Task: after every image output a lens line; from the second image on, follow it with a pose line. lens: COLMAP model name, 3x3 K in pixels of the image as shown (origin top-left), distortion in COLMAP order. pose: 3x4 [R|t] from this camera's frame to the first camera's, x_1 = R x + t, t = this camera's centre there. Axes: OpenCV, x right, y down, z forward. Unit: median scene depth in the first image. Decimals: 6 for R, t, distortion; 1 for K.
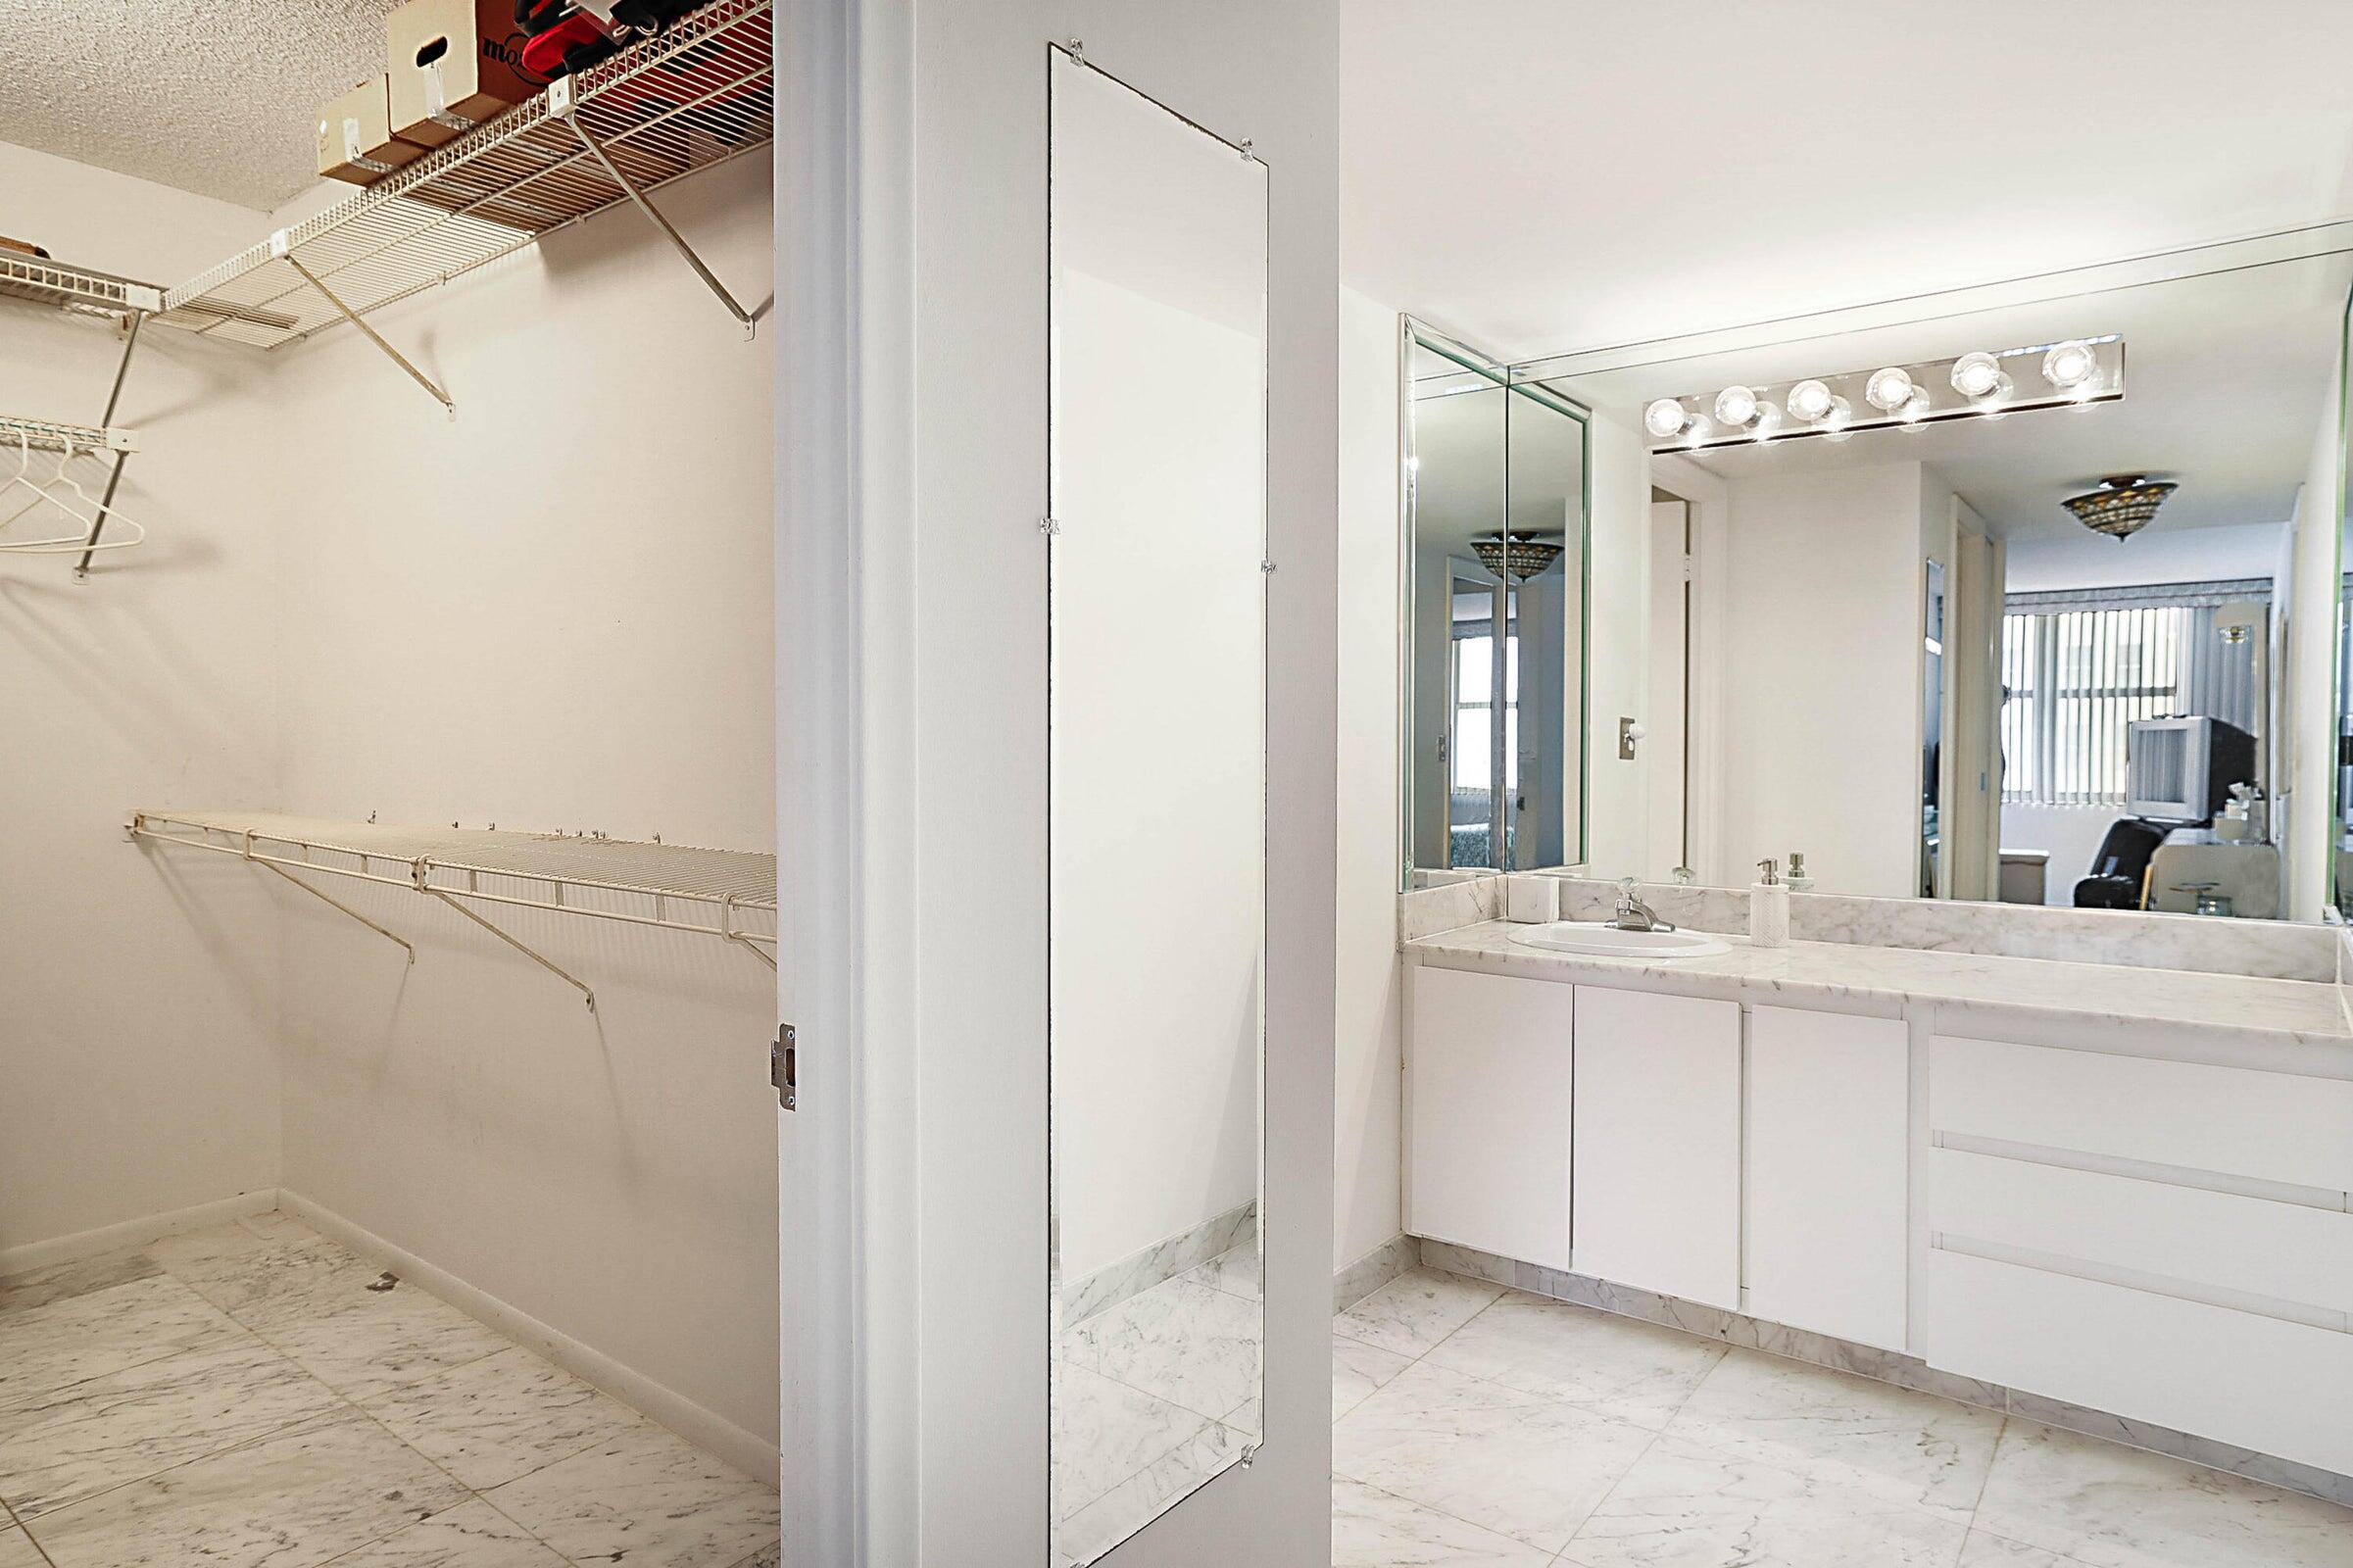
lens RADIAL K [[1384.9, 0, 1163.0], [0, 1384.9, 777.3], [0, 0, 1]] dist [-0.007639, -0.006499]
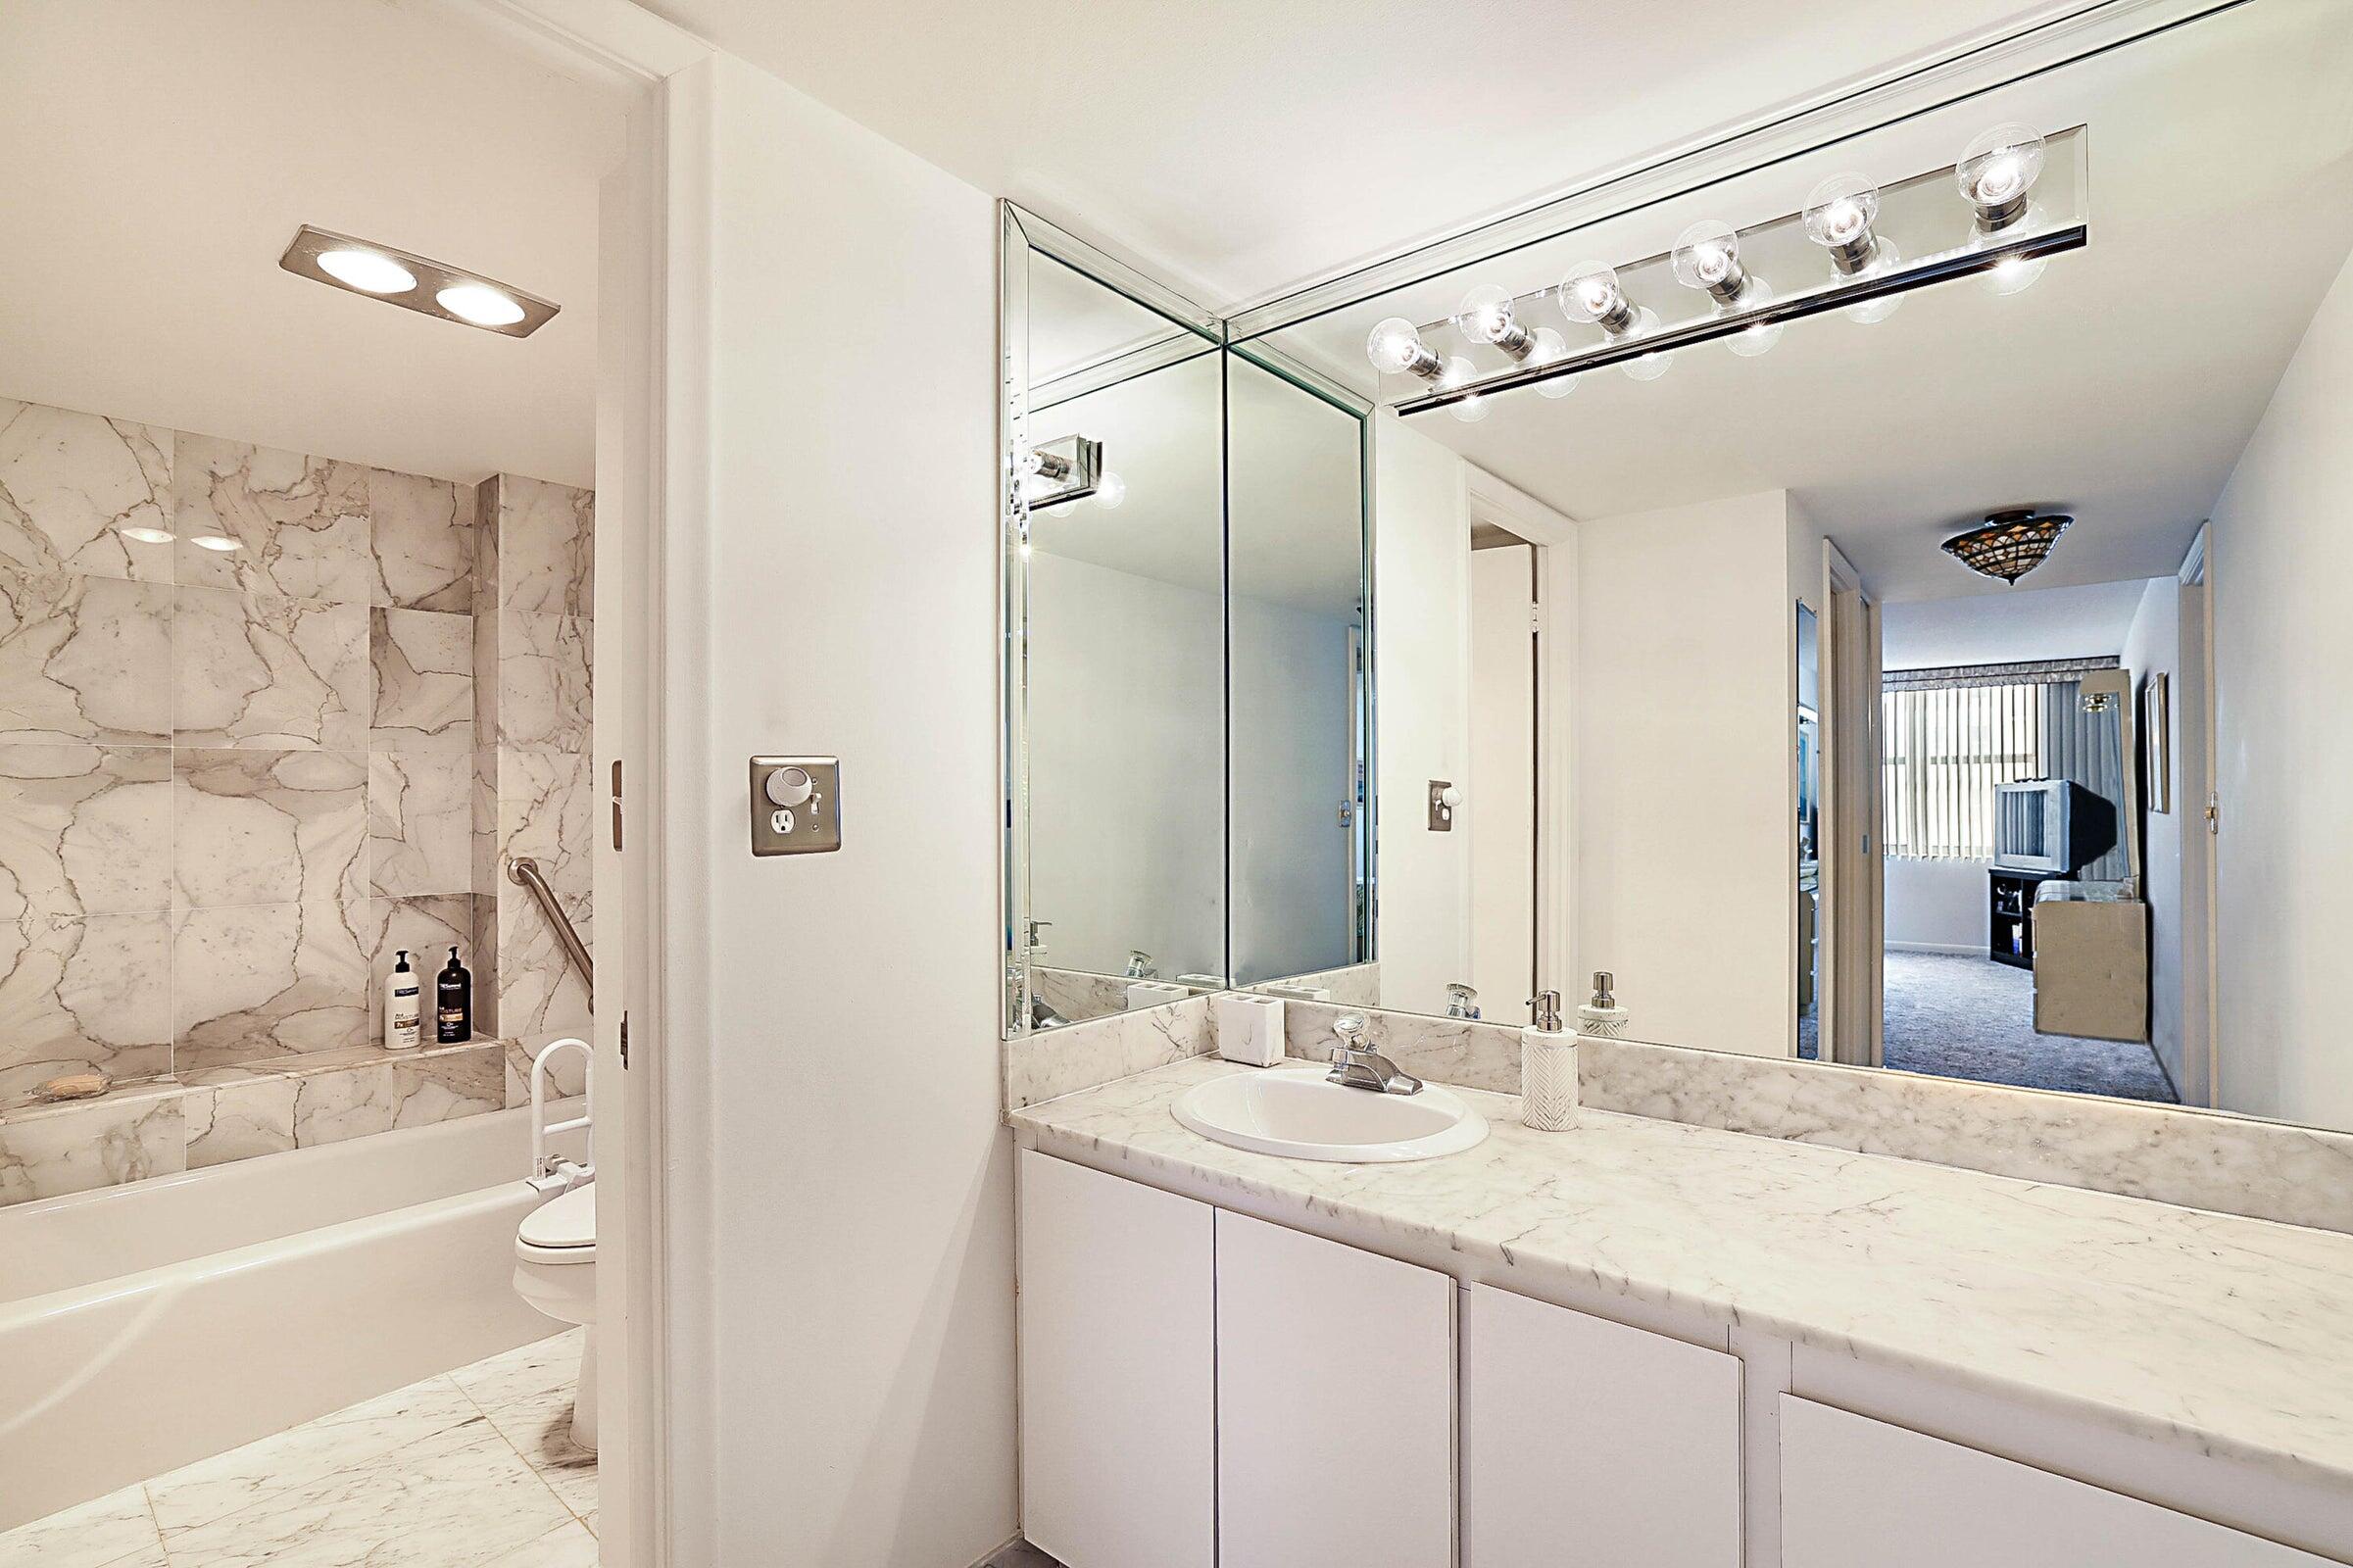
lens RADIAL K [[1109.5, 0, 1188.1], [0, 1109.5, 784.0], [0, 0, 1]] dist [-0.024013, 0.003228]
pose [[0.999868, -0.006408, -0.014902, 0.164776], [0.005717, 0.998927, -0.045950, -0.009380], [0.015181, 0.045858, 0.998833, 0.279258]]
